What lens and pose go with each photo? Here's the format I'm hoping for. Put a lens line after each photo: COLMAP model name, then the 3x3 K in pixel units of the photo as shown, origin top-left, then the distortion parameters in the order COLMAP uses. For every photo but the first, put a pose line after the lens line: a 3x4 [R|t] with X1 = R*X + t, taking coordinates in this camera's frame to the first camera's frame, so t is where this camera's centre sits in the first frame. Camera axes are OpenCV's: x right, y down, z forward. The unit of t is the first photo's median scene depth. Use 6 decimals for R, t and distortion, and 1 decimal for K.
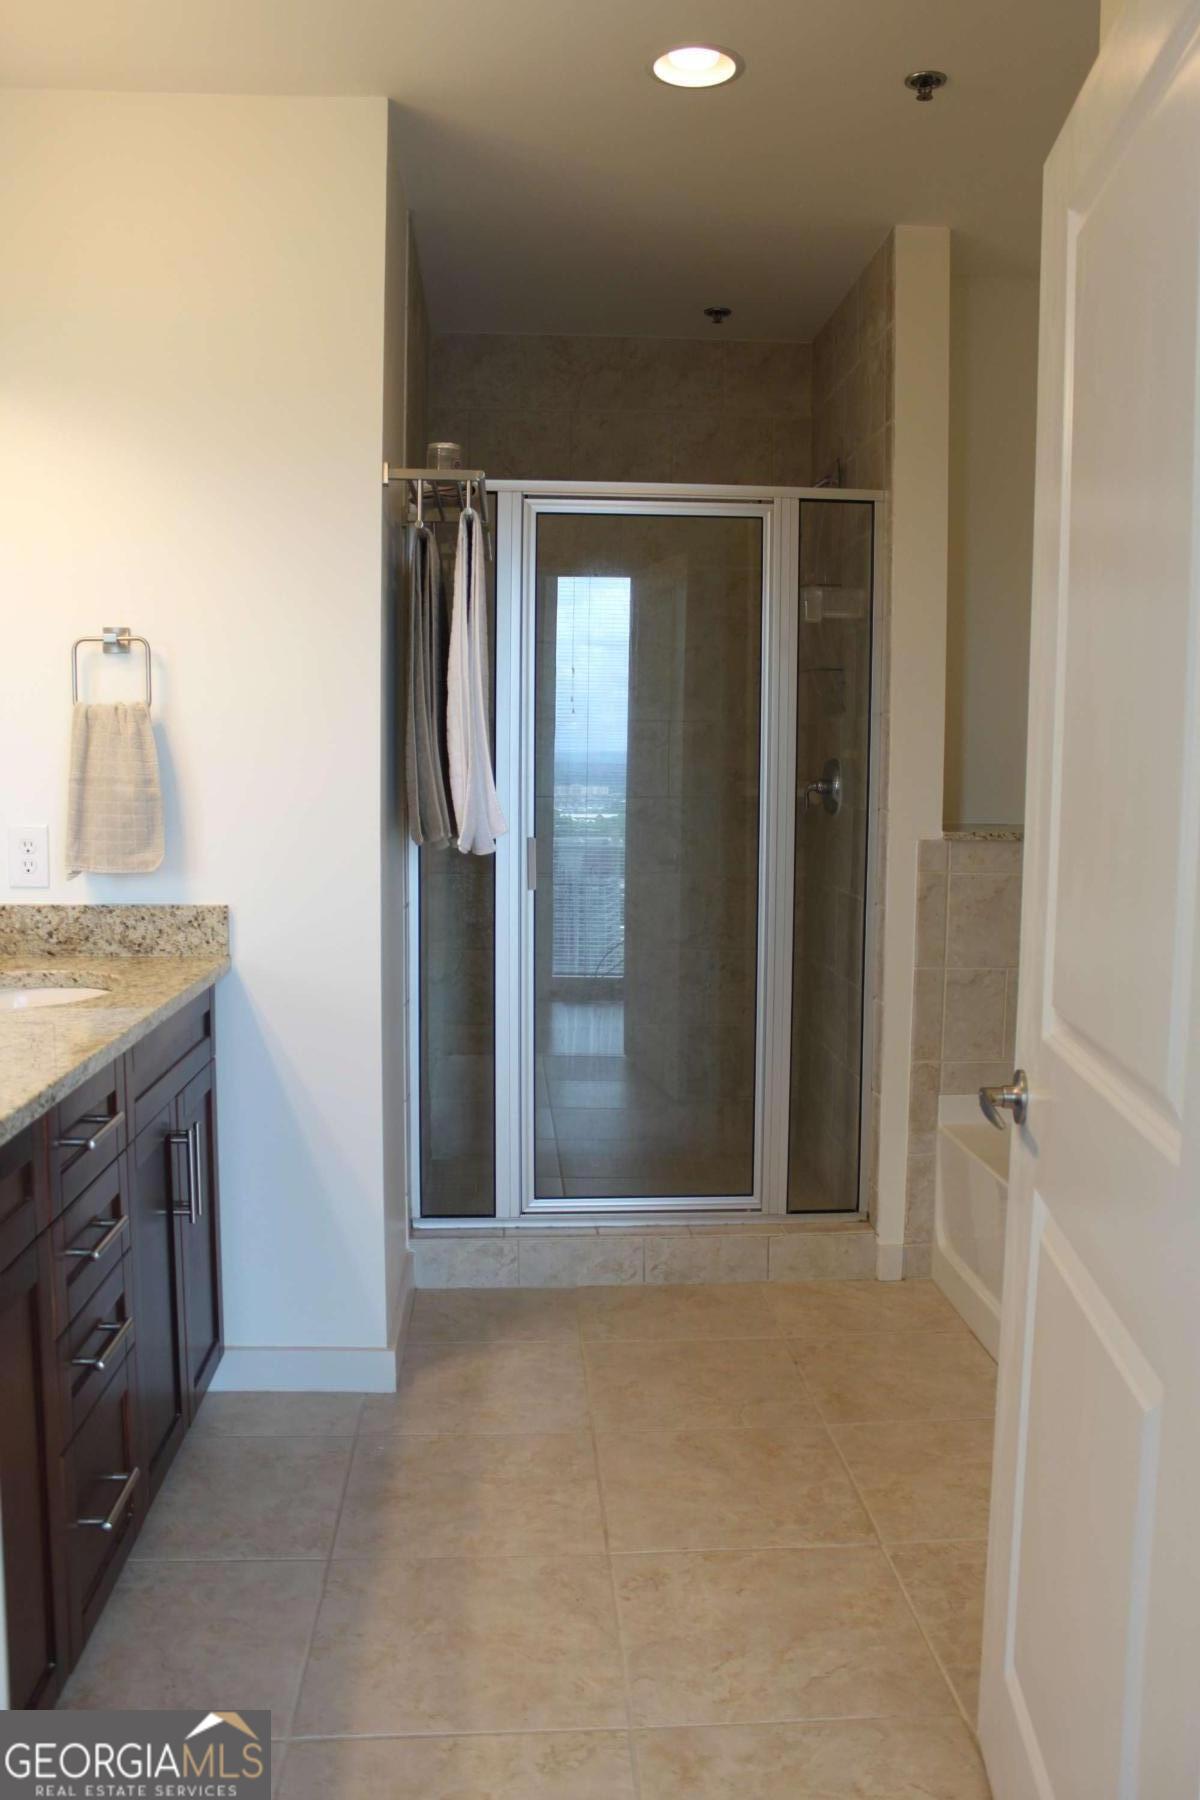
lens RADIAL K [[1509.6, 0, 623.6], [0, 1509.6, 886.9], [0, 0, 1]] dist [-0.169283, 0.144966]
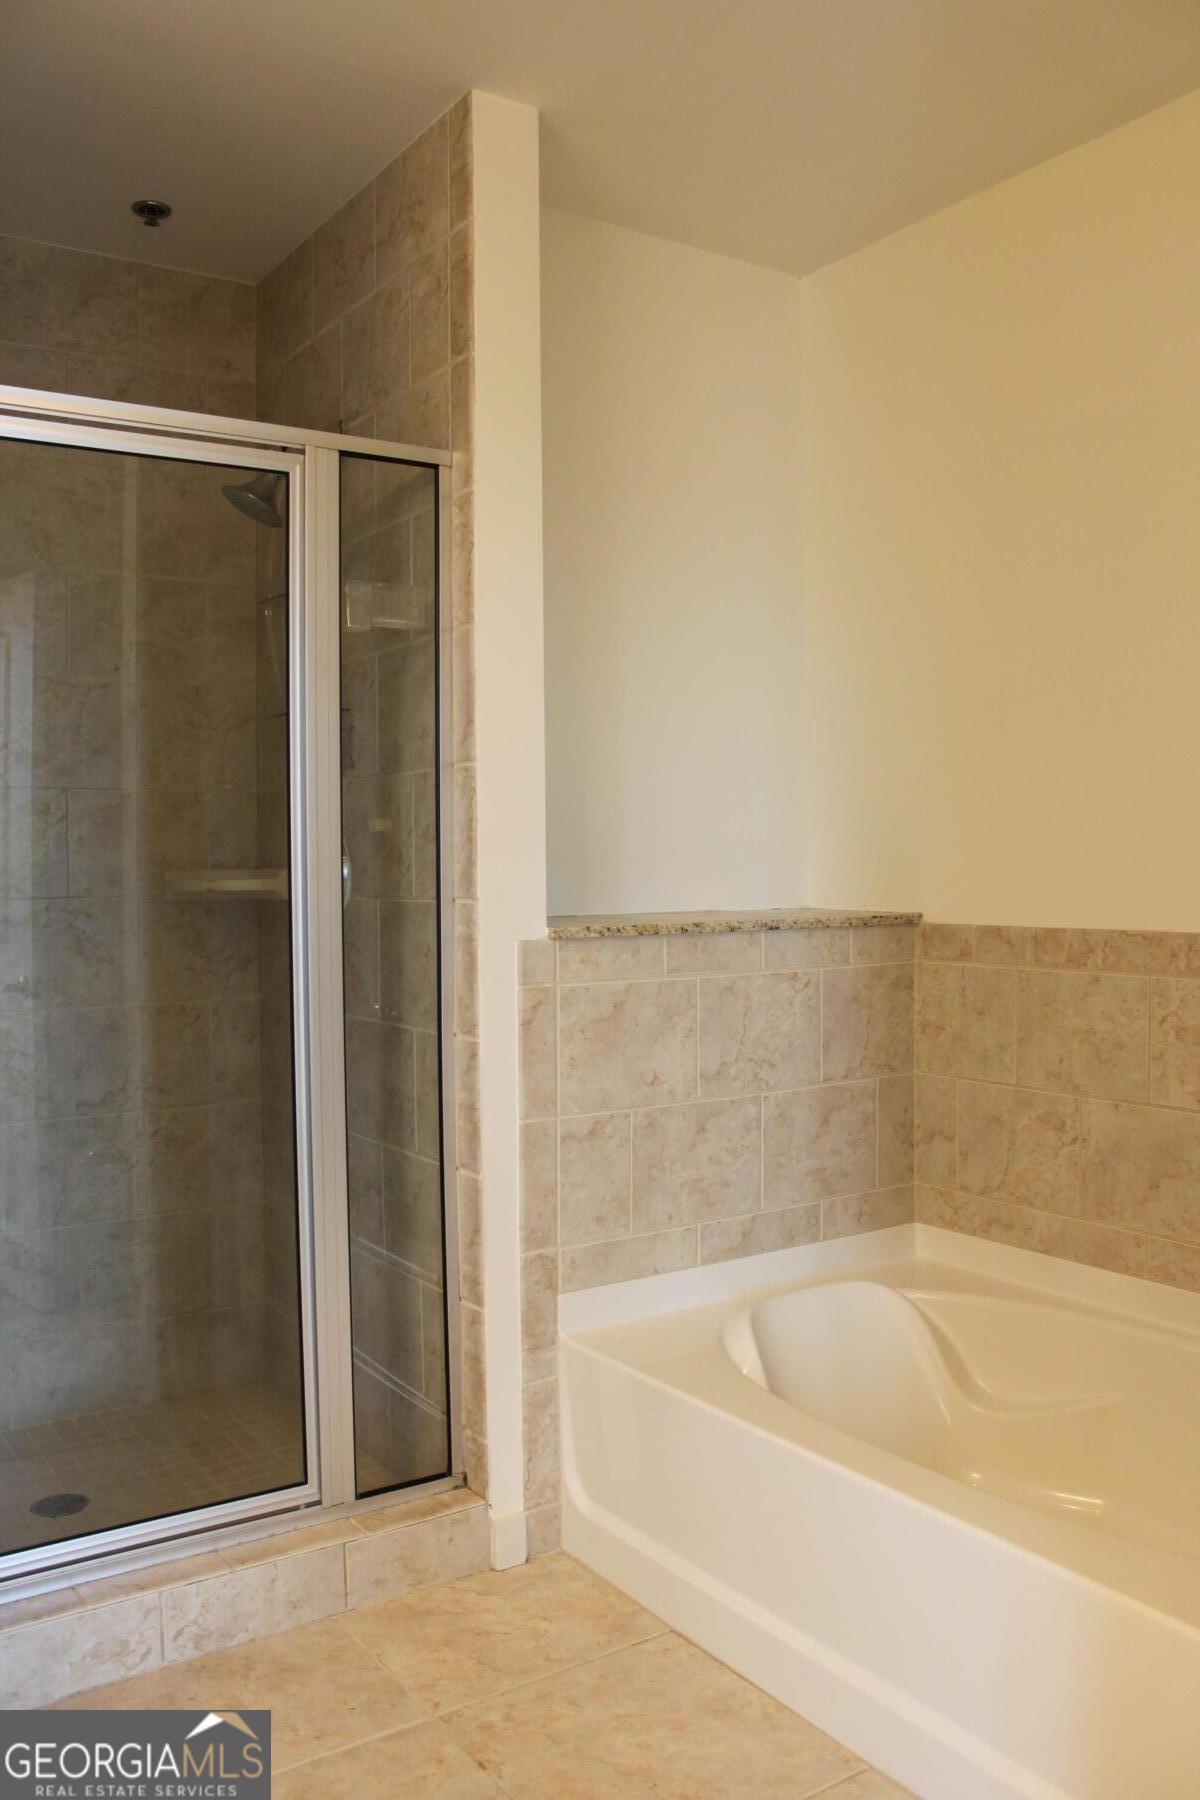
lens RADIAL K [[1509.6, 0, 623.6], [0, 1509.6, 886.9], [0, 0, 1]] dist [-0.169283, 0.144966]
pose [[0.862915, -0.026007, 0.504680, -0.122488], [0.060915, 0.996746, -0.052791, -0.016565], [-0.501665, 0.076297, 0.861691, 0.372428]]
